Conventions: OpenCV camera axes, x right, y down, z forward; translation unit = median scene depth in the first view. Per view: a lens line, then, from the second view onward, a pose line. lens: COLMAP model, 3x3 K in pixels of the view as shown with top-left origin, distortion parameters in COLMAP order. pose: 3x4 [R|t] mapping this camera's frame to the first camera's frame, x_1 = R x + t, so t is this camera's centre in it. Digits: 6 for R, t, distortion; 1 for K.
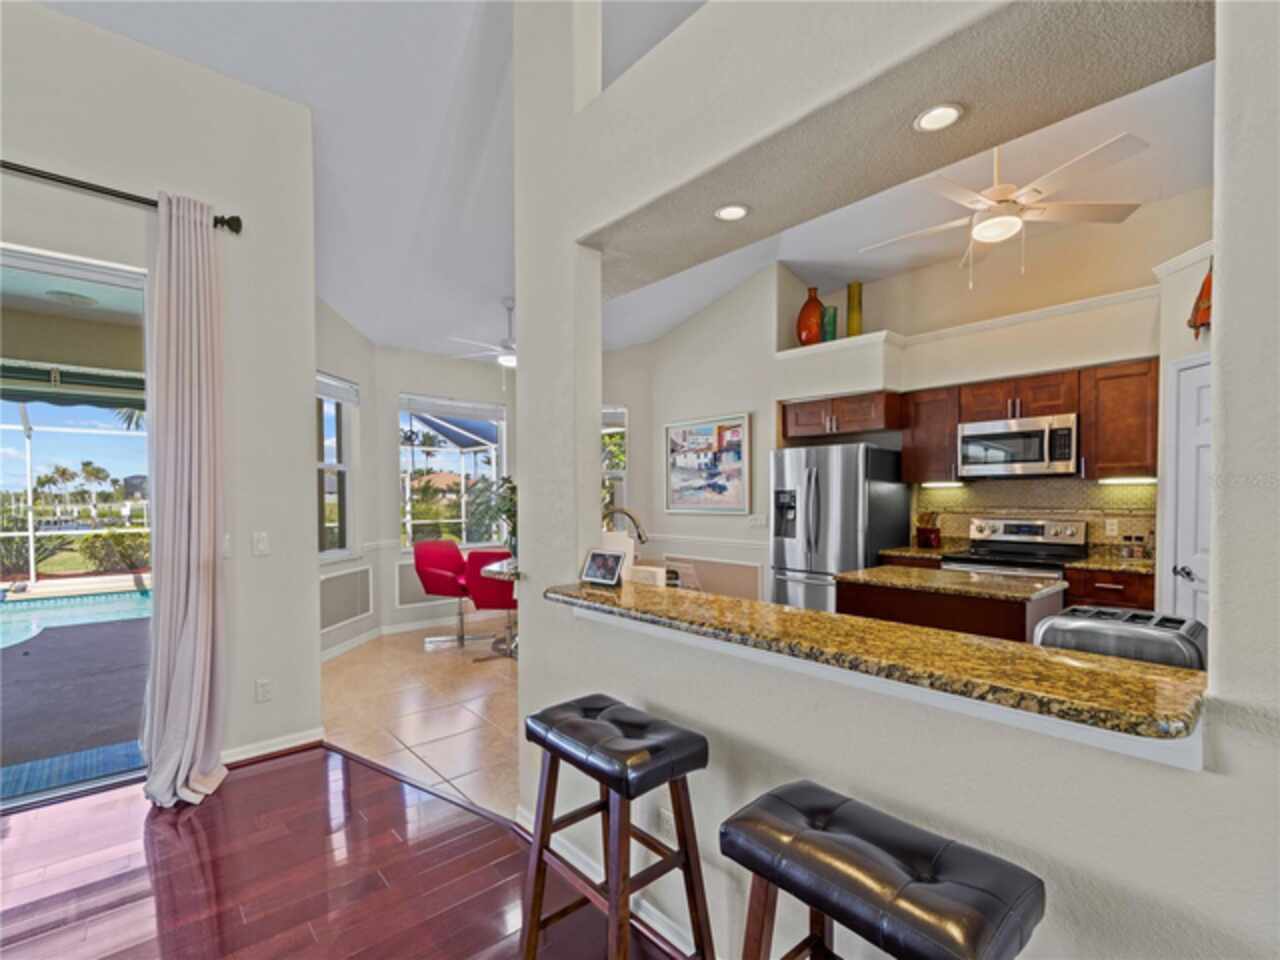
lens RADIAL K [[581.1, 0, 653.3], [0, 581.1, 503.3], [0, 0, 1]] dist [-0.002555, -0.002103]
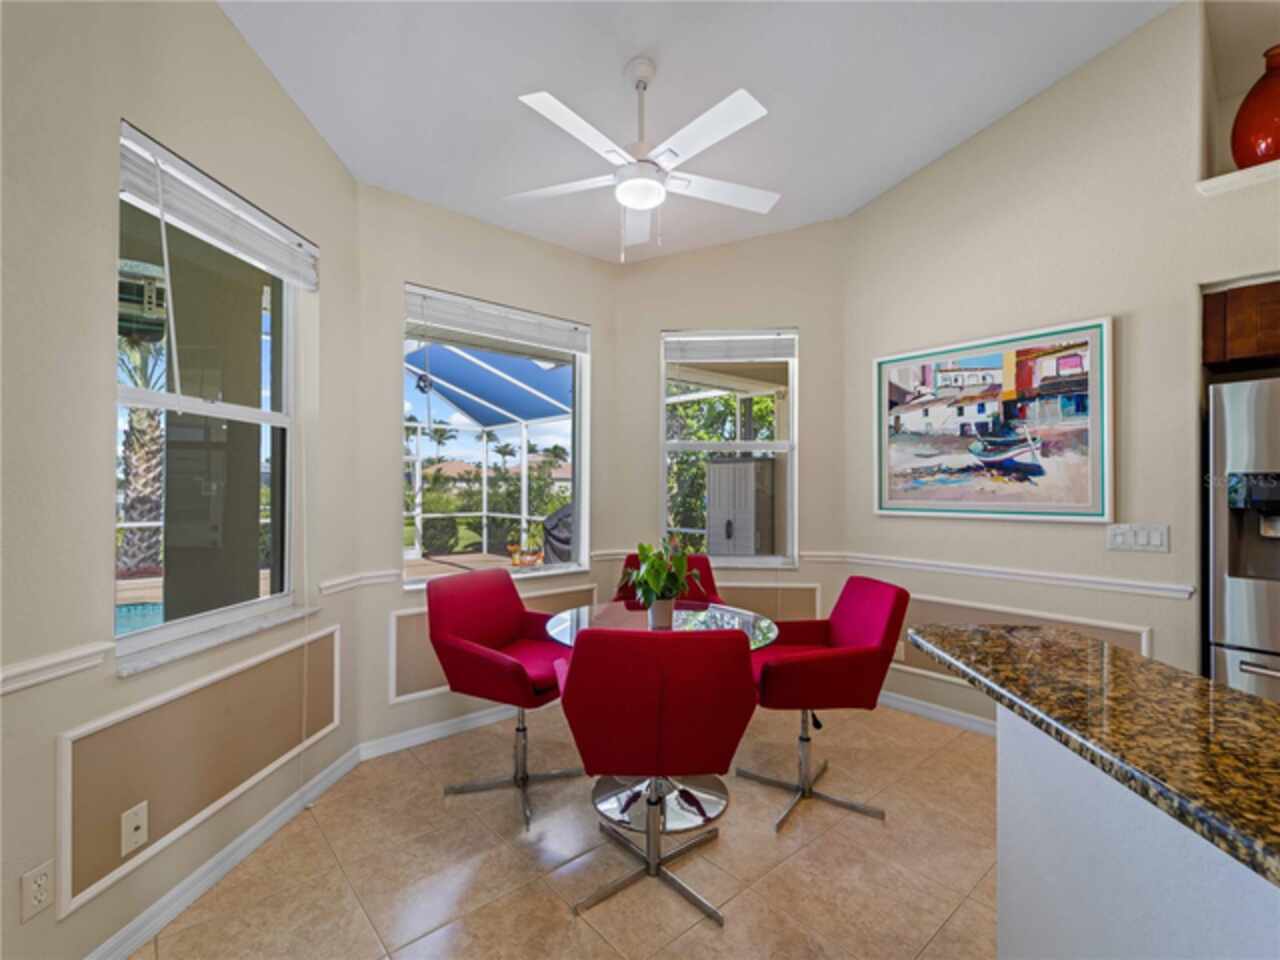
lens RADIAL K [[581.1, 0, 649.4], [0, 581.1, 473.6], [0, 0, 1]] dist [-0.002555, -0.002103]
pose [[0.999749, 0.007332, -0.021148, -0.195620], [-0.008061, 0.999369, -0.034582, -0.002690], [0.020881, 0.034743, 0.999178, 0.463976]]
